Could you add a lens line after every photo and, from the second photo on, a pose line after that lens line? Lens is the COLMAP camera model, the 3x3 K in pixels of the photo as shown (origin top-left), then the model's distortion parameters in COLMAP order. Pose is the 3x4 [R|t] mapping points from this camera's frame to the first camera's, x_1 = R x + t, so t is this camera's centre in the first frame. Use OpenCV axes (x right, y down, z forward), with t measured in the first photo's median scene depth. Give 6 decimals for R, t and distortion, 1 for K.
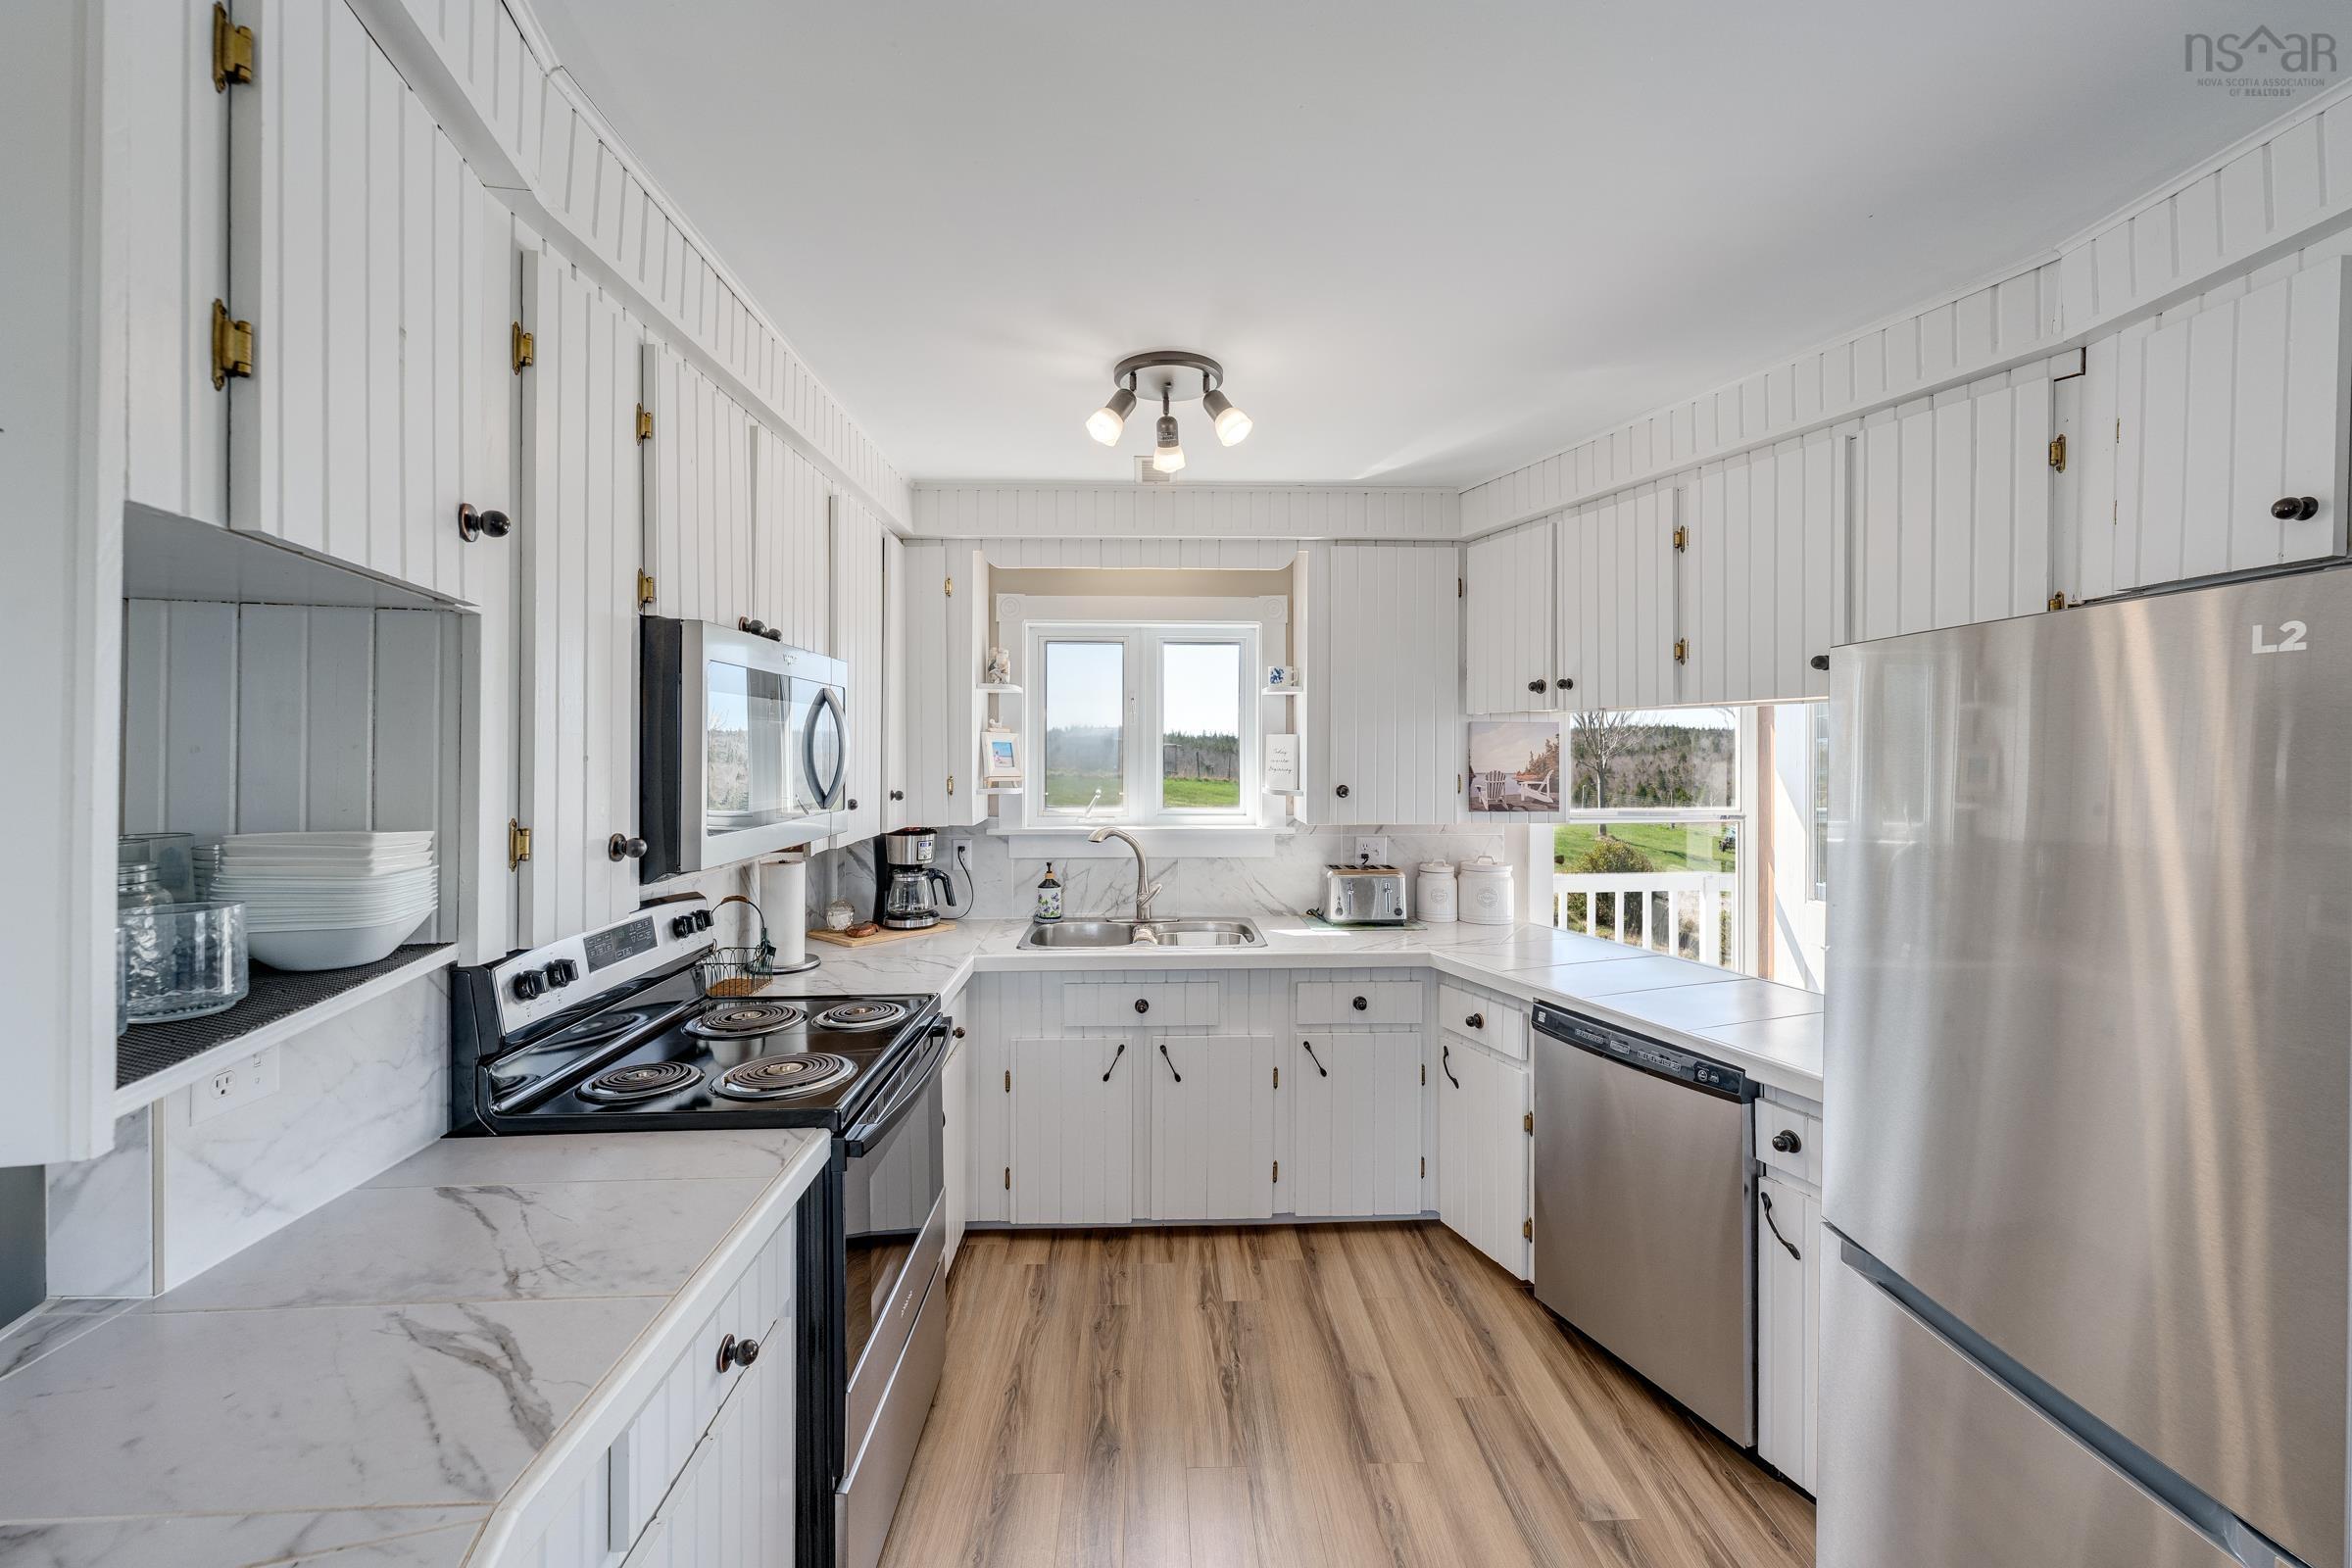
lens RADIAL K [[942.7, 0, 1181.5], [0, 942.7, 743.6], [0, 0, 1]] dist [-0.000492, -0.000034]
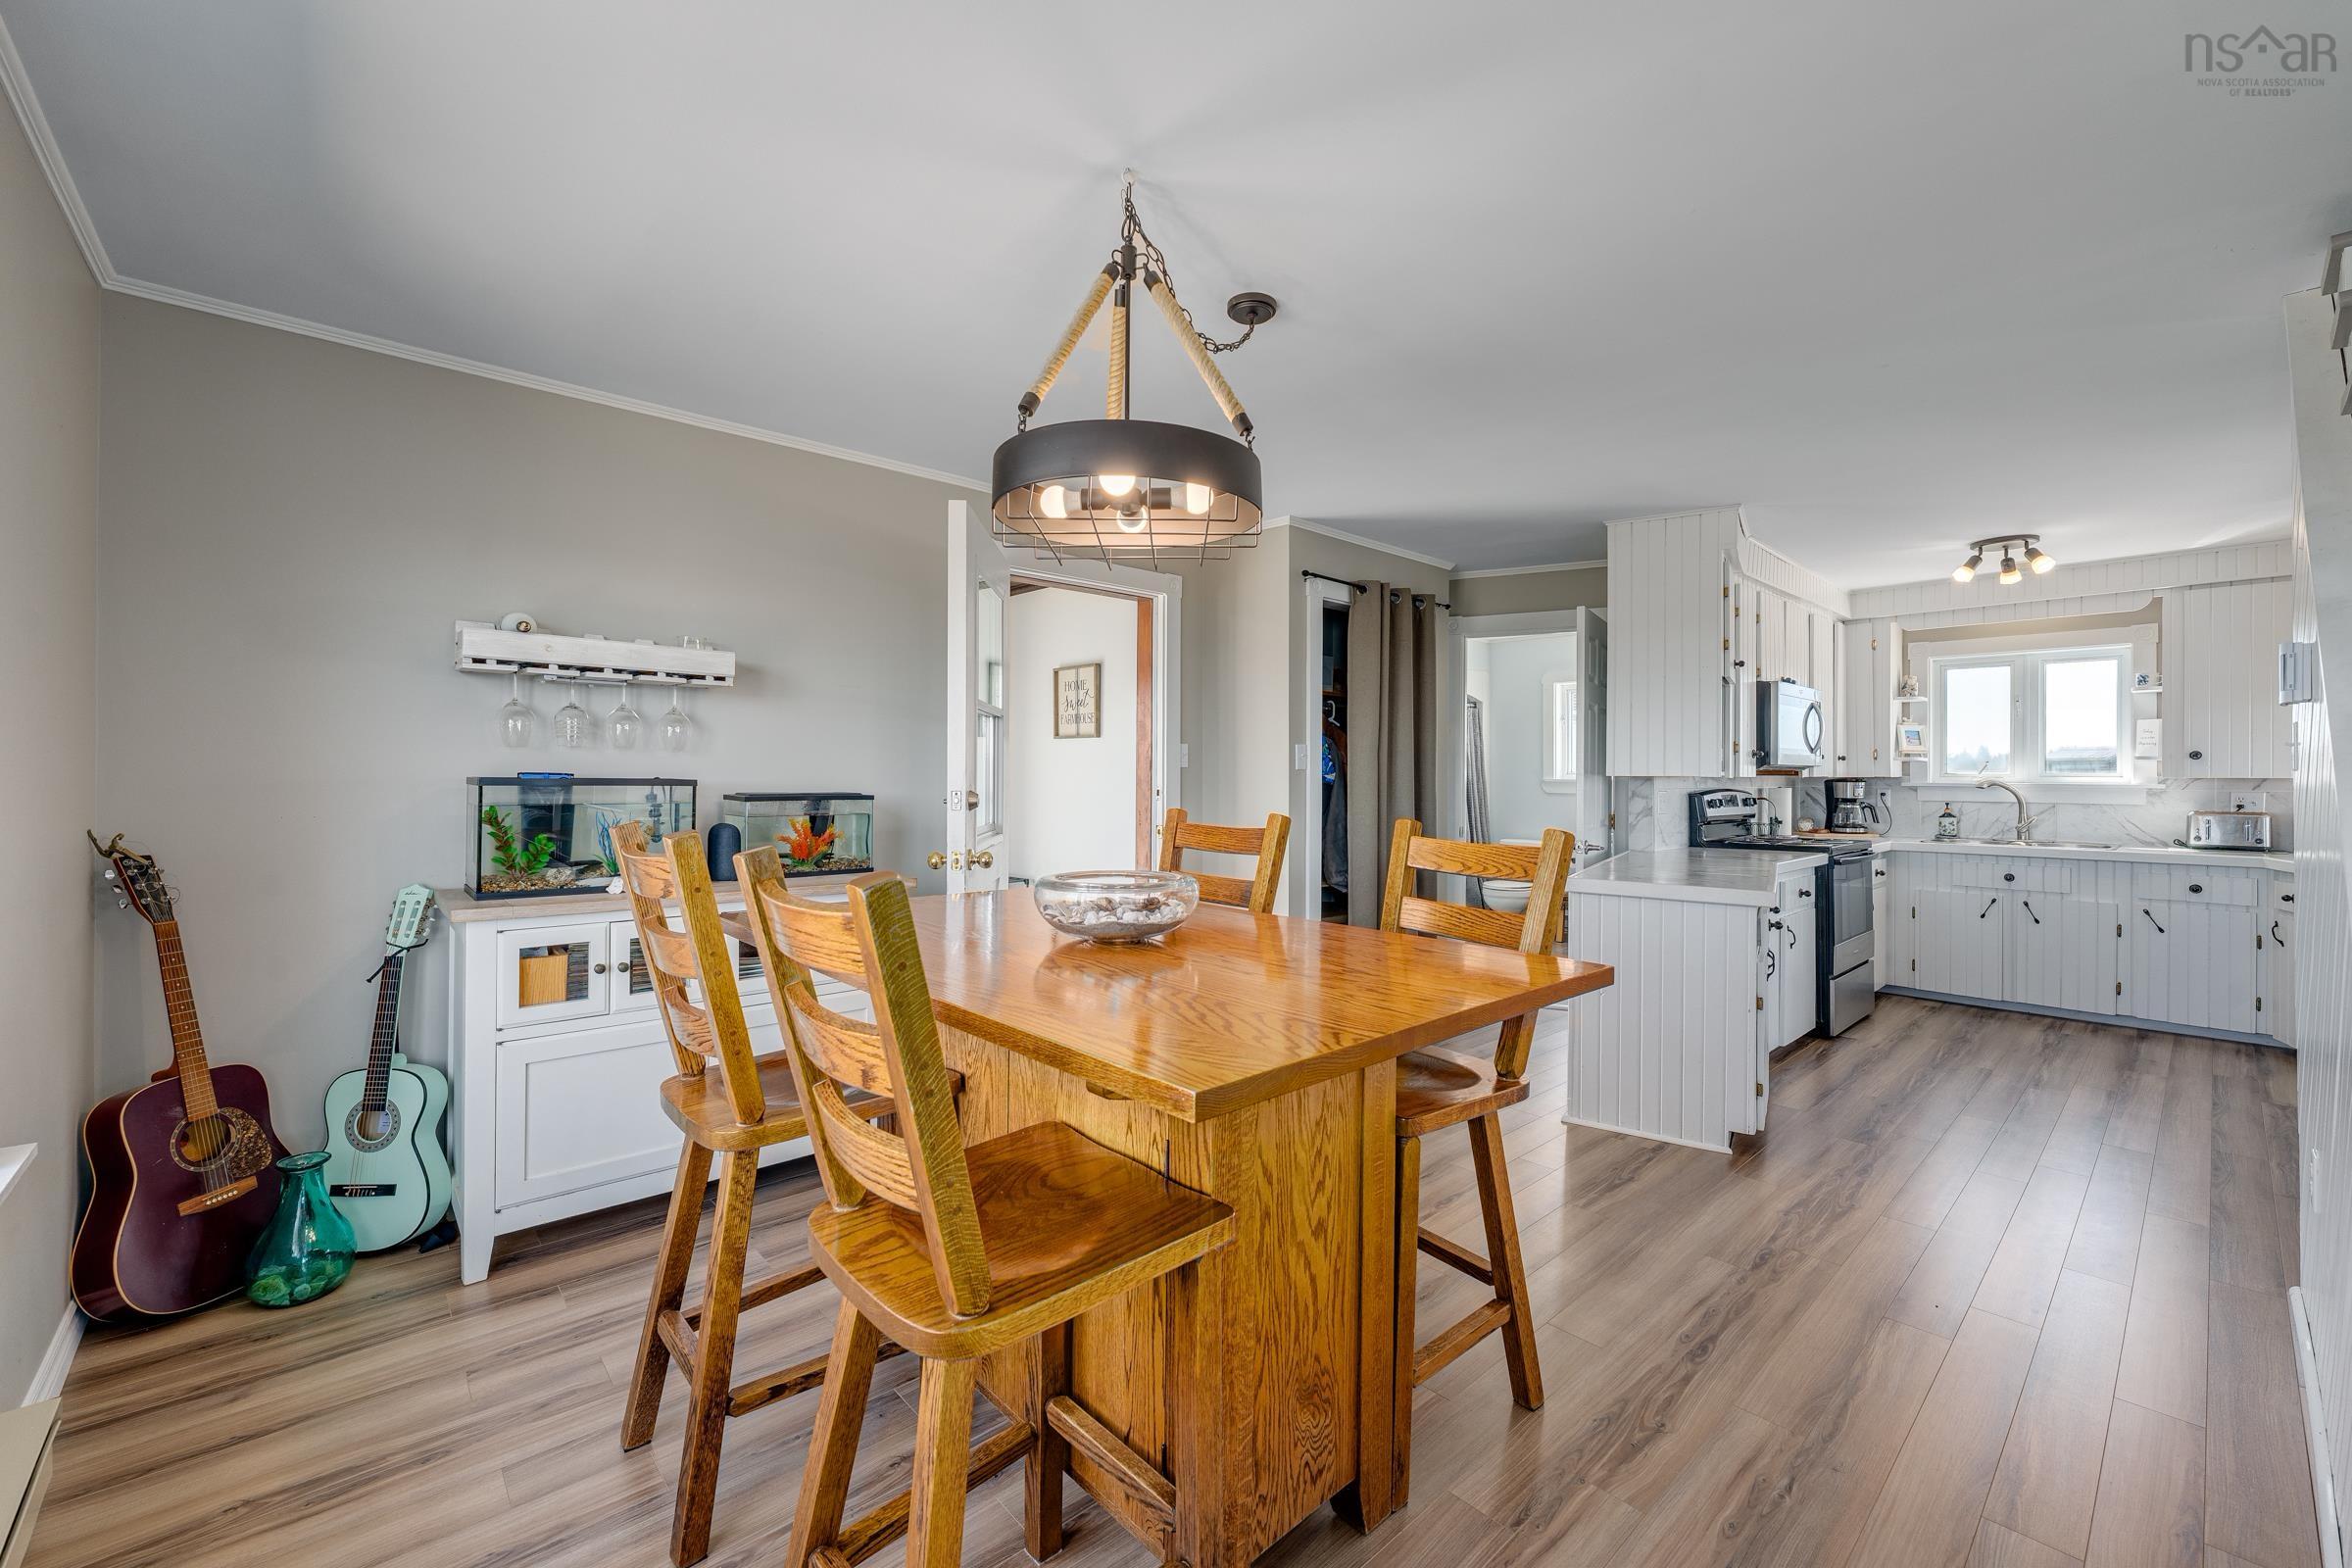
lens RADIAL K [[948.2, 0, 1172.0], [0, 948.2, 766.5], [0, 0, 1]] dist [-0.001212, -0.000197]
pose [[0.642307, -0.002497, -0.766443, 0.278355], [-0.001922, 0.999986, -0.004868, 0.078725], [0.766445, 0.004600, 0.642294, -1.190775]]
